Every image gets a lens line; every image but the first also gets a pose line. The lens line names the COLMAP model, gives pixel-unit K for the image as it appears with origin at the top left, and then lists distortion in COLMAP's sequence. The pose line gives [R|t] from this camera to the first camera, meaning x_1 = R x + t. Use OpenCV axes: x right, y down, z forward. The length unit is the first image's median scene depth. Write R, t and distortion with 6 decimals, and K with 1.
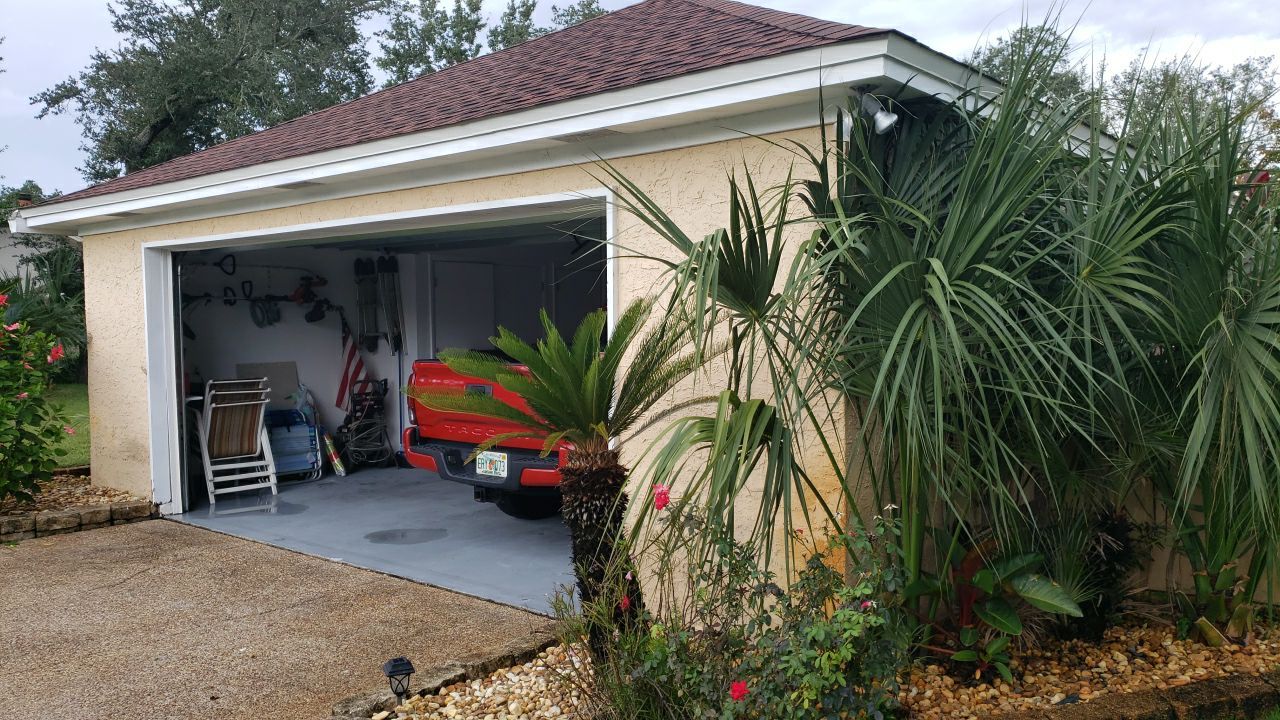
lens RADIAL K [[1008.9, 0, 640.1], [0, 1008.9, 364.3], [0, 0, 1]] dist [0.024230, 0.047175]
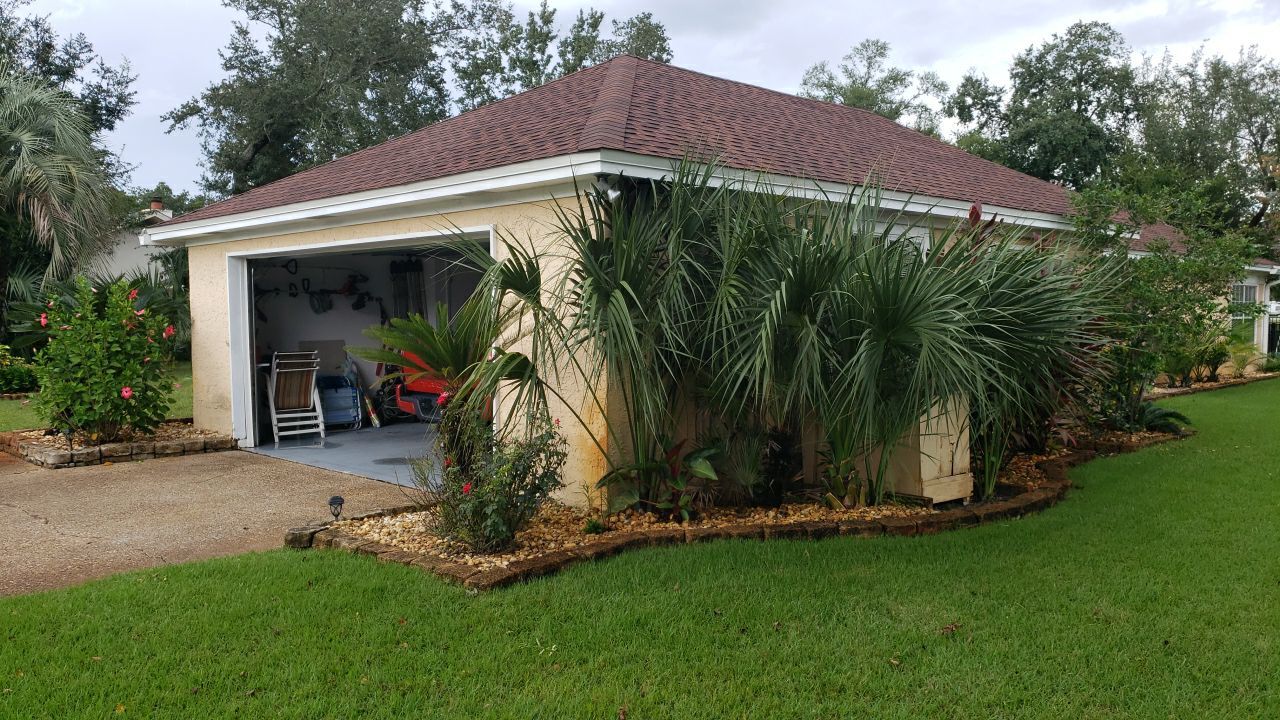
lens RADIAL K [[1008.9, 0, 641.2], [0, 1008.9, 360.3], [0, 0, 1]] dist [0.024230, 0.047175]
pose [[0.995171, 0.007814, -0.097847, 0.175512], [-0.007102, 0.999946, 0.007619, 0.011243], [0.097901, -0.006887, 0.995172, -0.272178]]
